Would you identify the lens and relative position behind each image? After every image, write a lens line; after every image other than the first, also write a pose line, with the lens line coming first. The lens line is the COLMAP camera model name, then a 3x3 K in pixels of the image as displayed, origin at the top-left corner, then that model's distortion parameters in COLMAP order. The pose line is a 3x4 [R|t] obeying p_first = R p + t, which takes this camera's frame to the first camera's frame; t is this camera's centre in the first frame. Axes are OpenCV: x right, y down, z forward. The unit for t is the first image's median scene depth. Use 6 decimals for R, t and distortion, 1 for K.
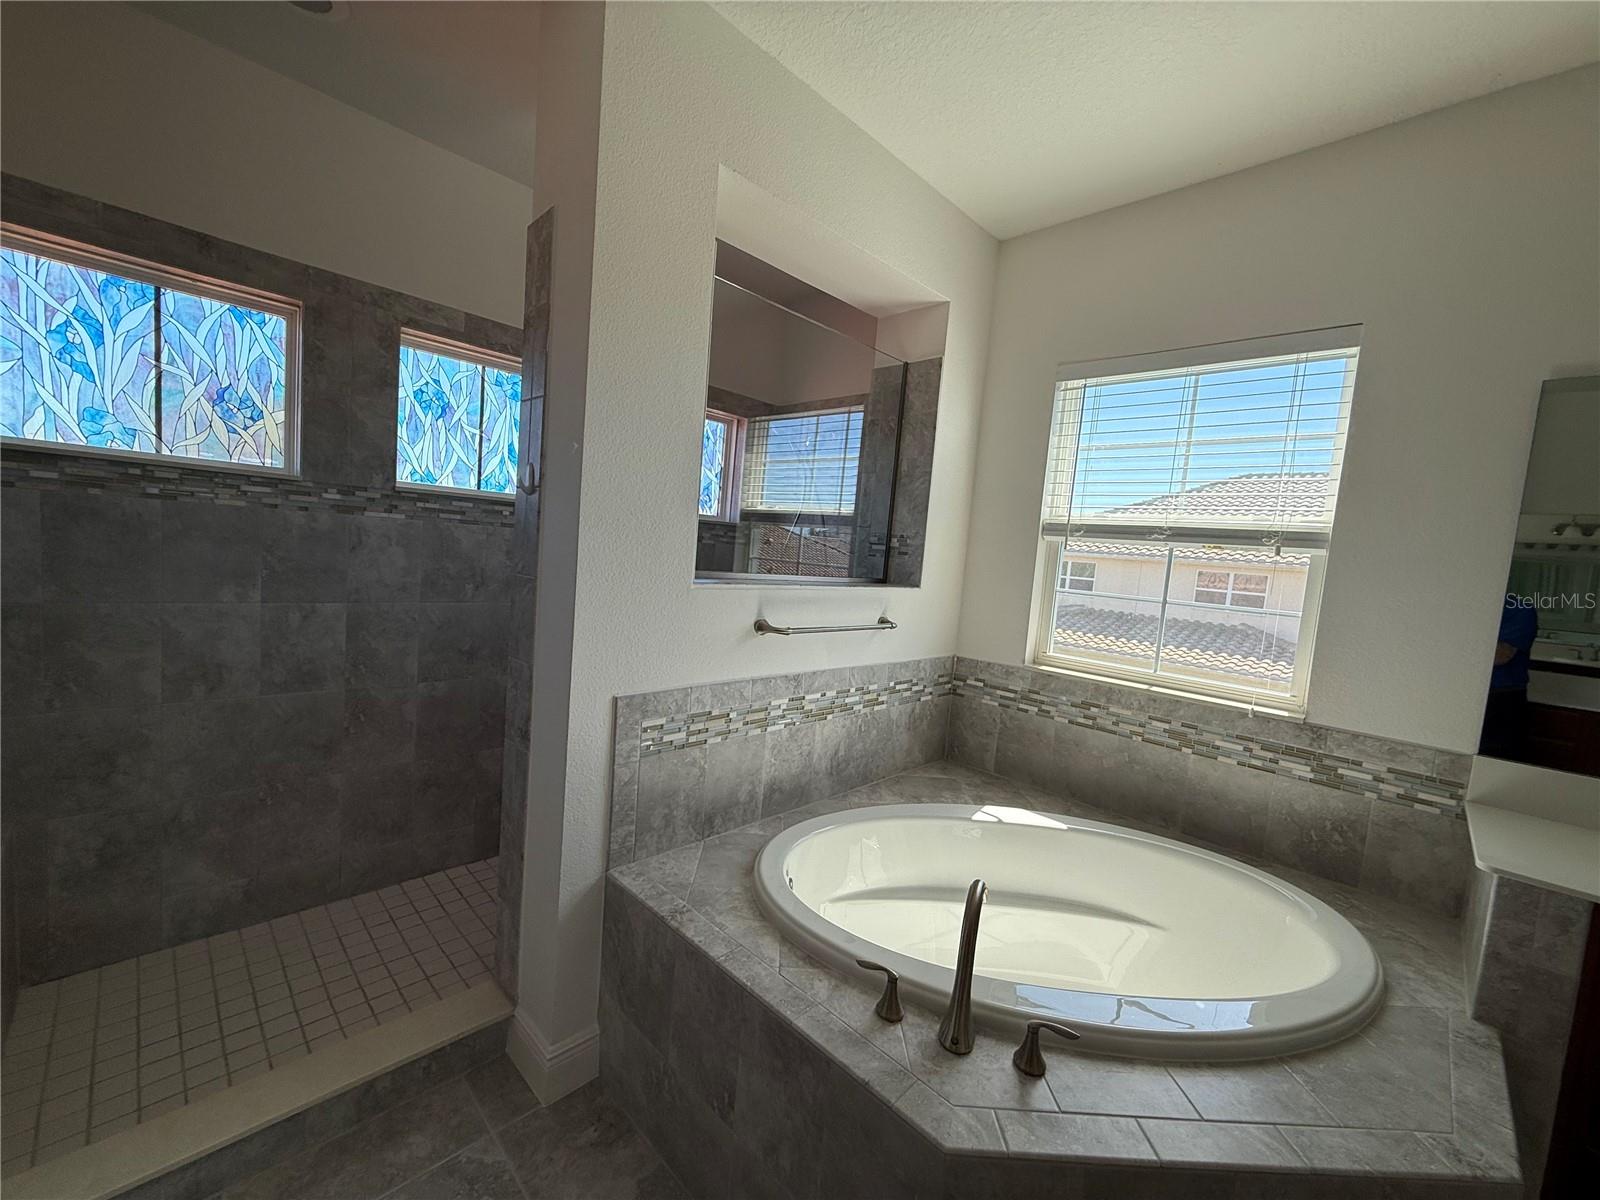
lens RADIAL K [[642.8, 0, 801.8], [0, 642.8, 604.5], [0, 0, 1]] dist [-0.001016, 0.000429]
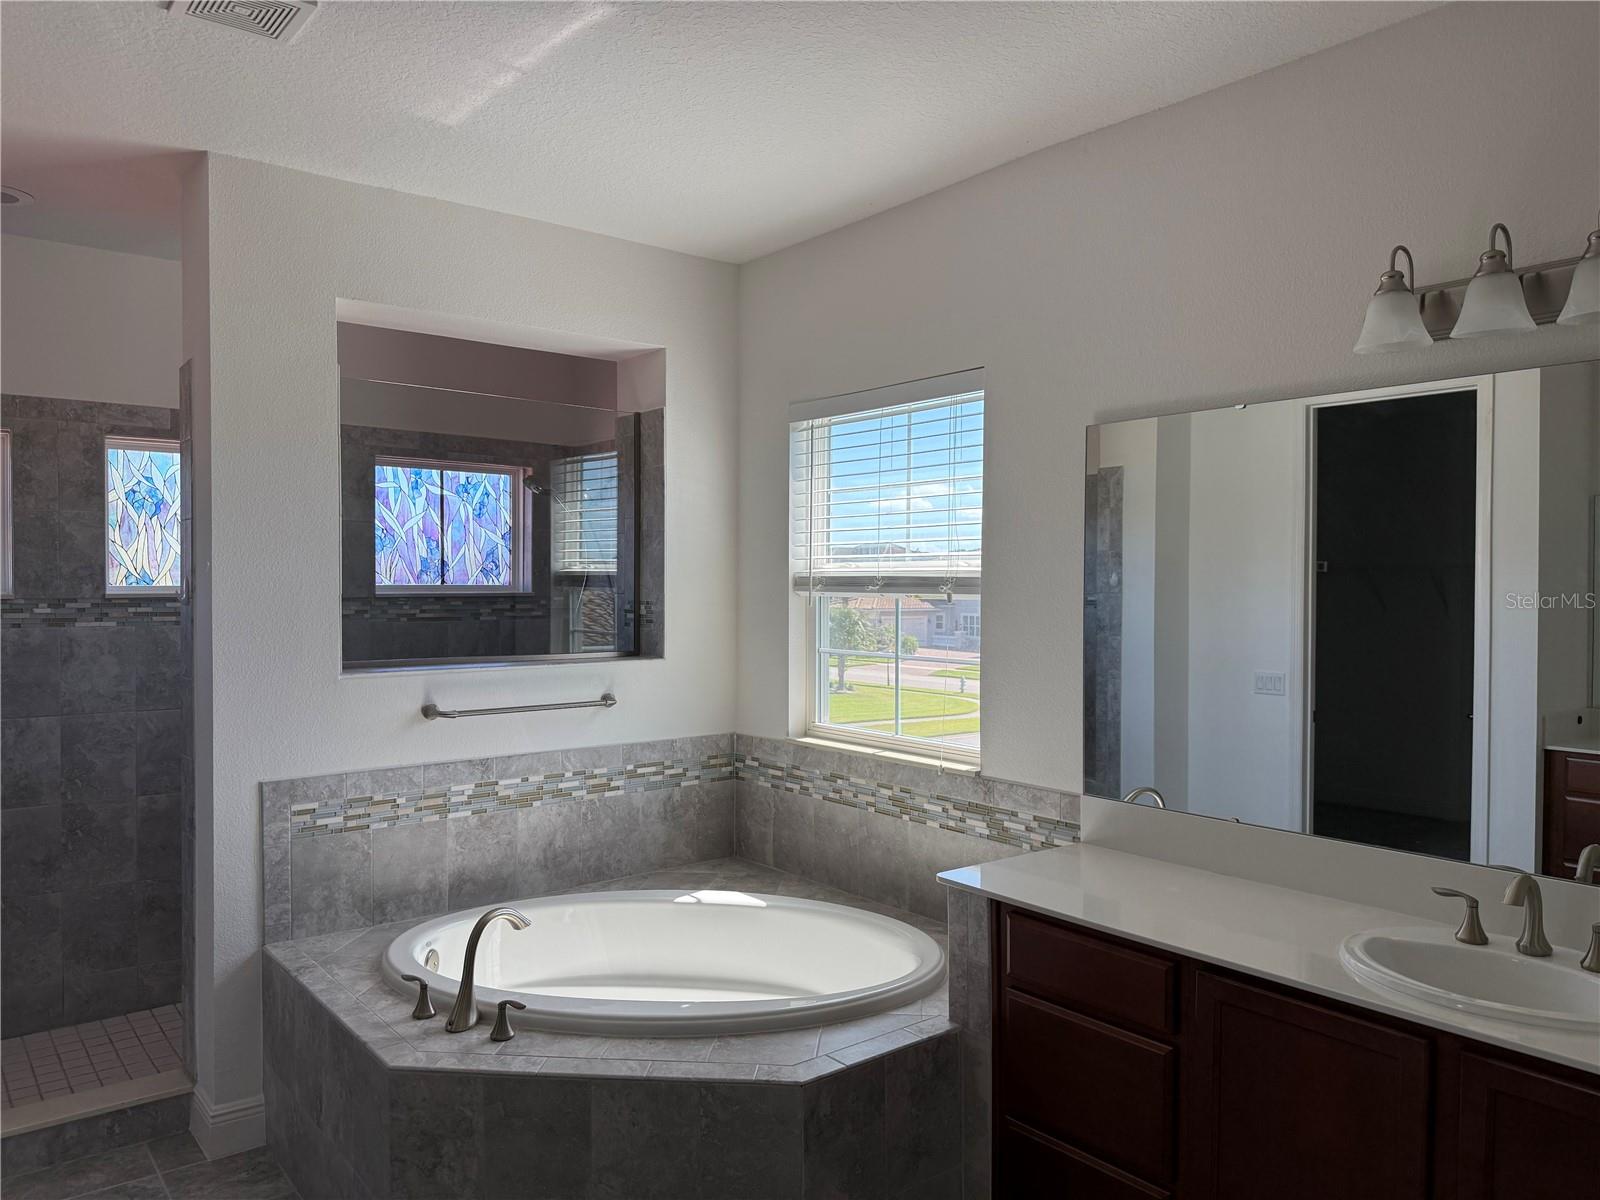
lens RADIAL K [[1123.7, 0, 796.6], [0, 1123.7, 608.7], [0, 0, 1]] dist [0.058009, -0.072393]
pose [[0.990884, -0.073564, -0.112859, 0.684242], [0.065834, 0.995319, -0.070759, 0.034947], [0.117536, 0.062684, 0.991088, -0.670309]]
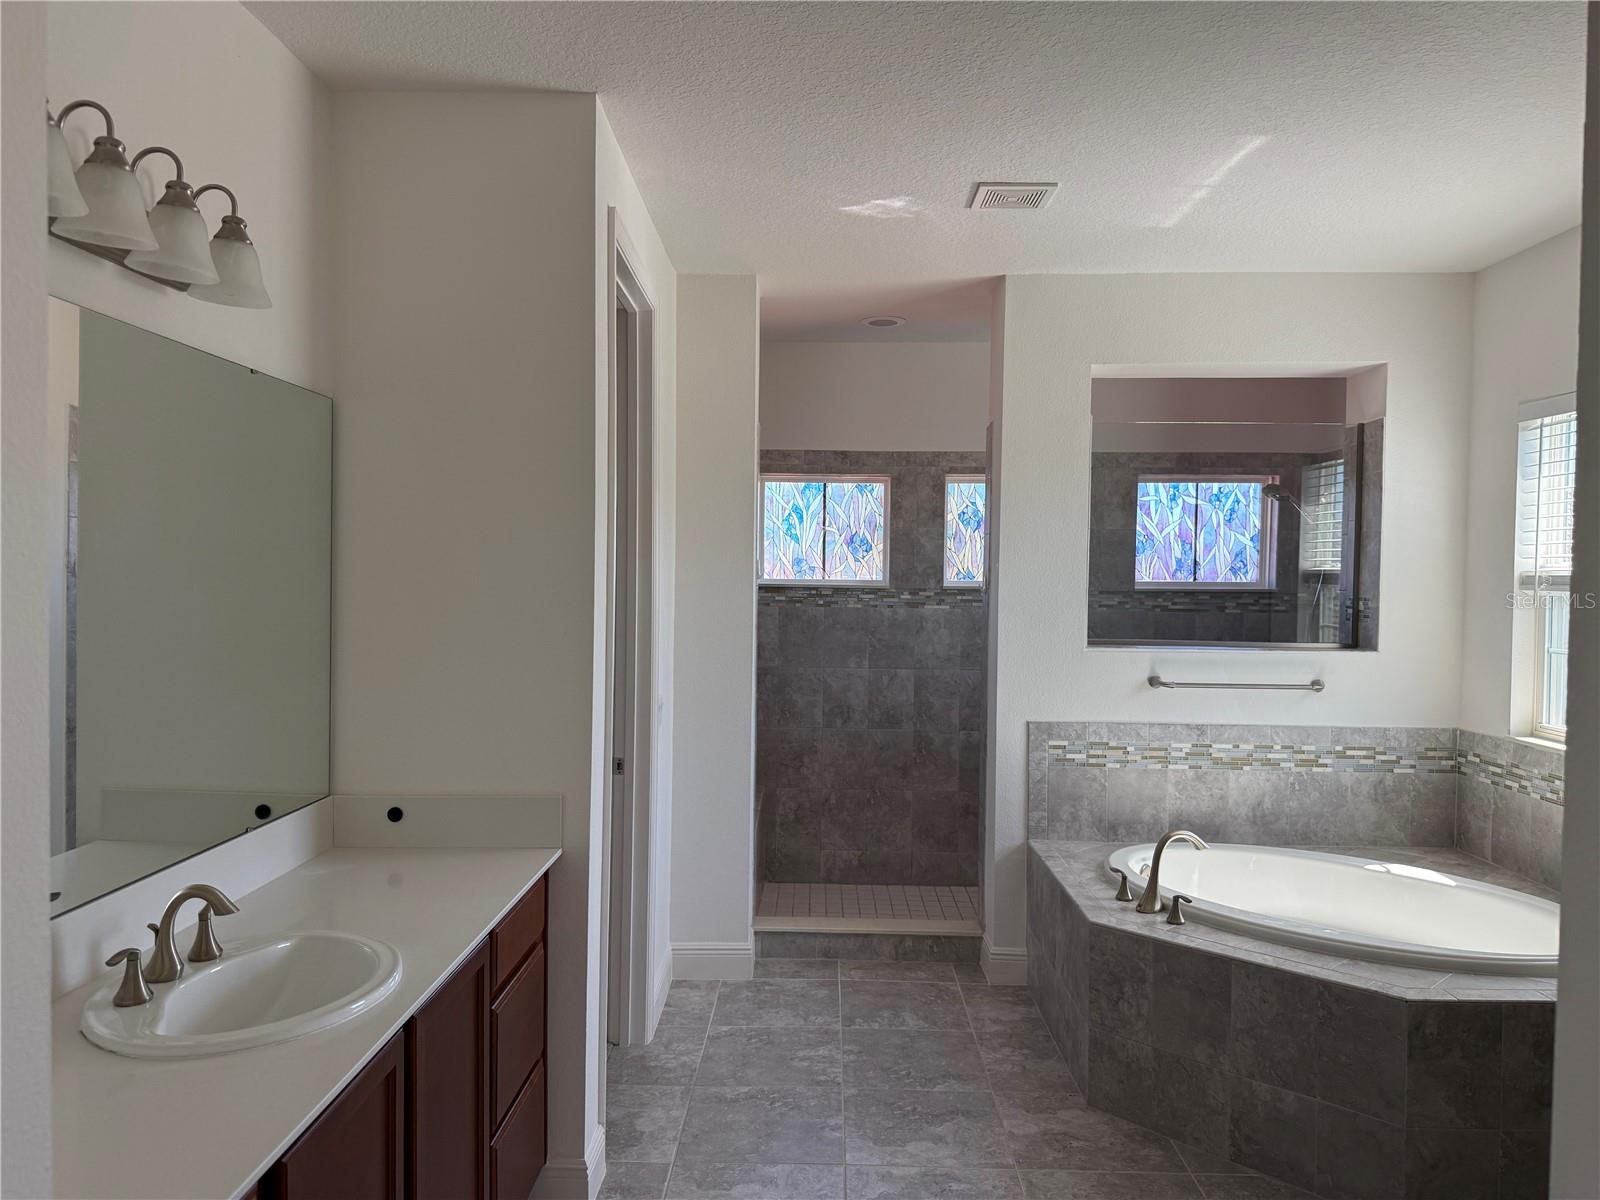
lens RADIAL K [[1123.7, 0, 806.2], [0, 1123.7, 603.9], [0, 0, 1]] dist [0.058009, -0.072393]
pose [[0.691822, -0.052681, -0.720144, 1.022270], [-0.018971, 0.995665, -0.091061, 0.092819], [0.721819, 0.076660, 0.687823, -0.993368]]
